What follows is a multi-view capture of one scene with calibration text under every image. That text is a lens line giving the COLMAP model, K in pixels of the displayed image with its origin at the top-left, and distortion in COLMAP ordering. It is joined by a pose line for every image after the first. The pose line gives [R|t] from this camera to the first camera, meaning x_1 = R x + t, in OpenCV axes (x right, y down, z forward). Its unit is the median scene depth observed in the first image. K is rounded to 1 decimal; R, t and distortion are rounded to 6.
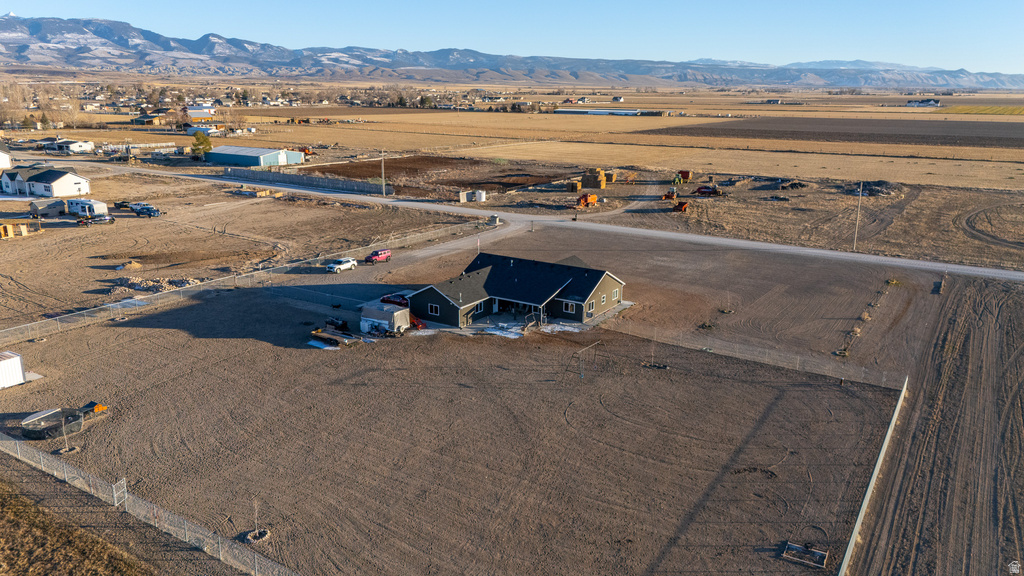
lens RADIAL K [[748.2, 0, 512.1], [0, 748.2, 284.3], [0, 0, 1]] dist [0.075843, -0.067253]
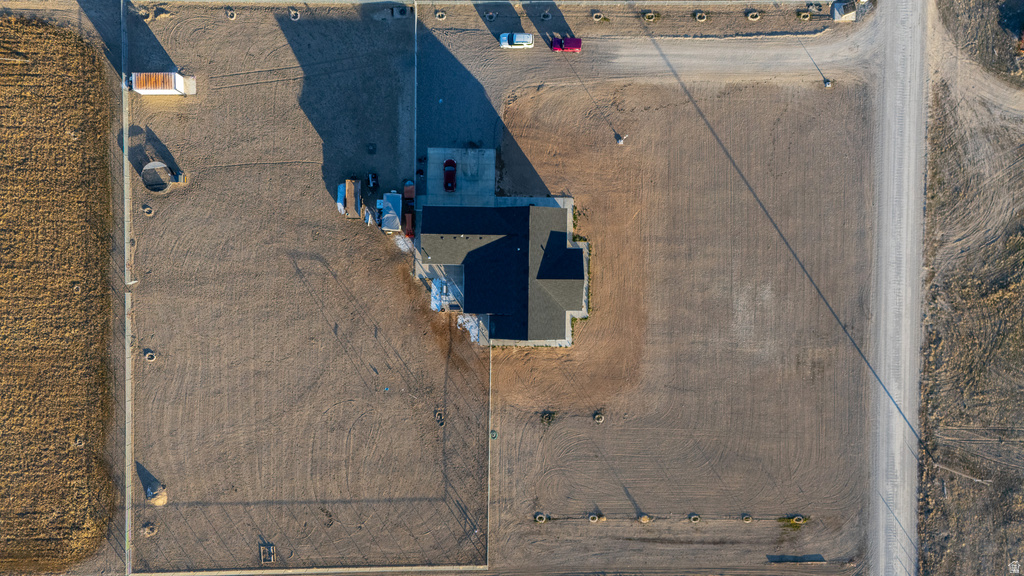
lens RADIAL K [[748.2, 0, 502.1], [0, 748.2, 285.1], [0, 0, 1]] dist [0.075843, -0.067253]
pose [[0.539104, 0.842208, 0.007279, 0.020603], [-0.228025, 0.137630, 0.963879, -0.969697], [0.810784, -0.521291, 0.266242, 0.604067]]
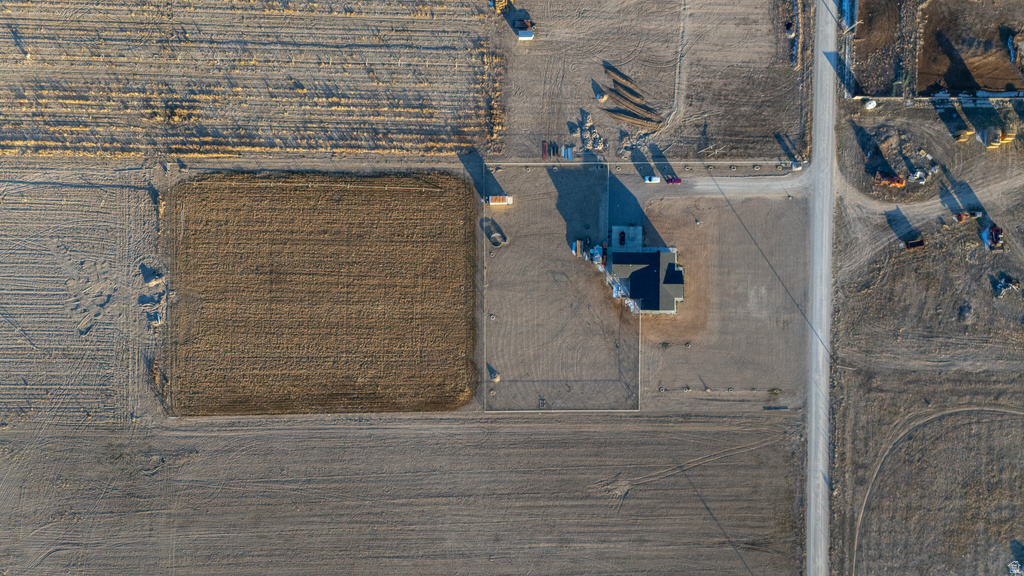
lens RADIAL K [[748.2, 0, 508.9], [0, 748.2, 287.0], [0, 0, 1]] dist [0.075843, -0.067253]
pose [[0.538591, 0.842563, 0.002728, -0.206909], [-0.222171, 0.138894, 0.965064, -2.142480], [0.812748, -0.520380, 0.262000, -0.083052]]
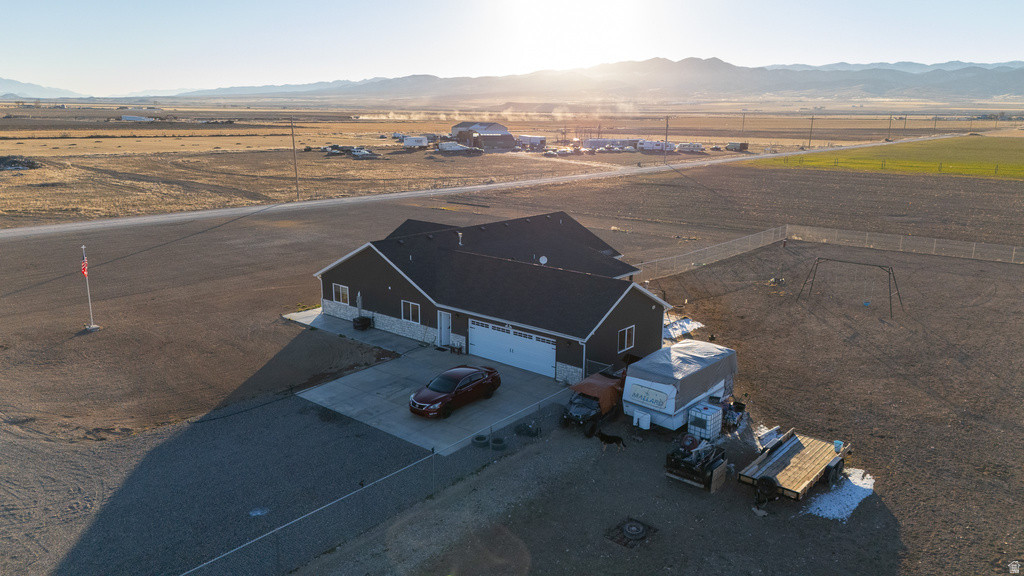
lens RADIAL K [[748.2, 0, 513.6], [0, 748.2, 288.9], [0, 0, 1]] dist [0.075843, -0.067253]
pose [[0.113099, -0.238655, 0.964496, -0.433445], [0.241353, 0.948248, 0.206333, -0.082144], [-0.963824, 0.209448, 0.164846, 0.813651]]
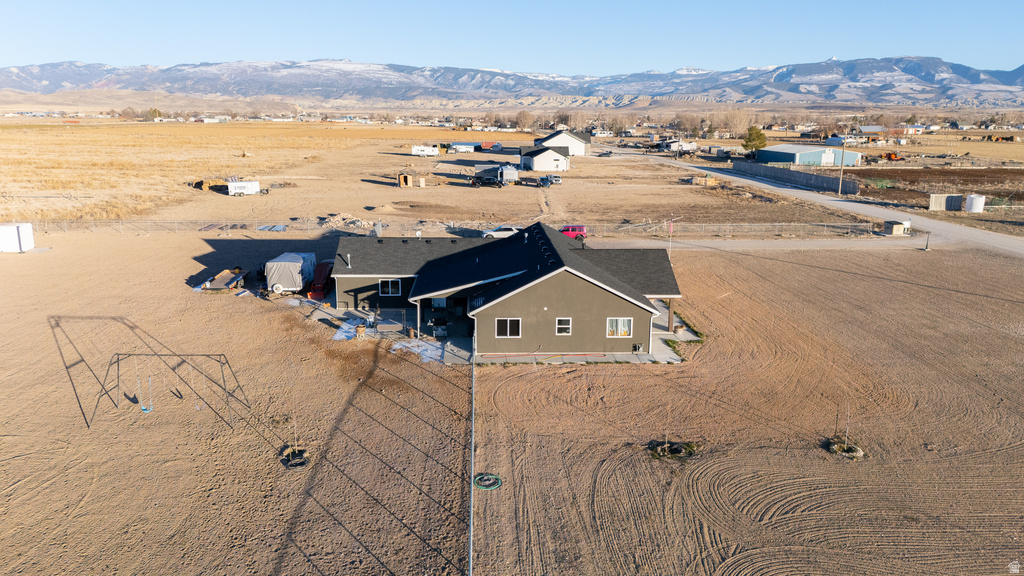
lens RADIAL K [[748.2, 0, 512.7], [0, 748.2, 286.3], [0, 0, 1]] dist [0.075843, -0.067253]
pose [[0.587607, 0.175179, -0.789956, 0.410006], [-0.208206, 0.976144, 0.061594, -0.023227], [0.781901, 0.128281, 0.610062, 0.592072]]
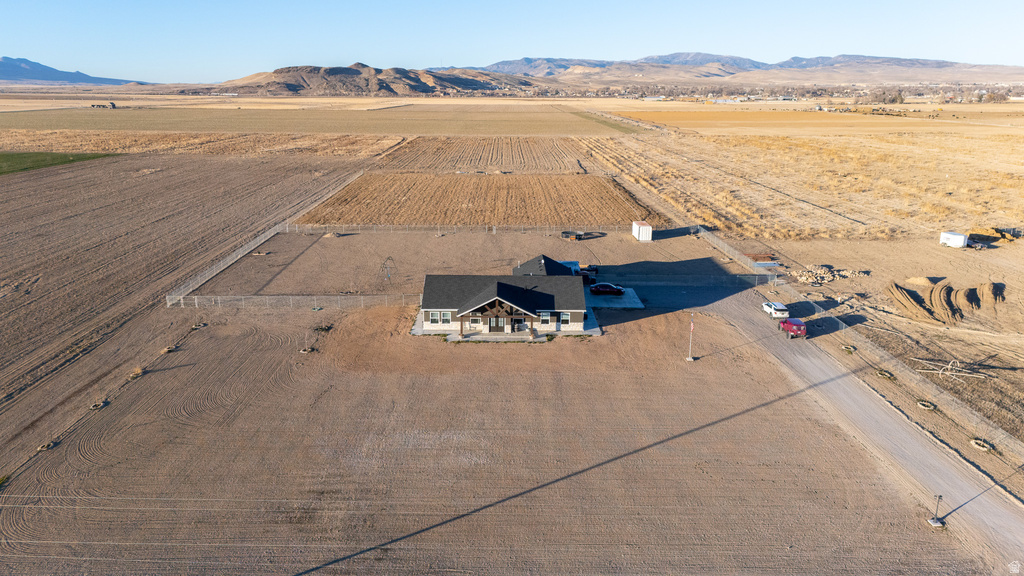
lens RADIAL K [[748.2, 0, 513.4], [0, 748.2, 285.9], [0, 0, 1]] dist [0.075843, -0.067253]
pose [[-0.830149, 0.128037, -0.542641, 0.489300], [-0.154227, 0.882562, 0.444183, -0.397282], [0.535786, 0.452428, -0.712911, 1.523319]]
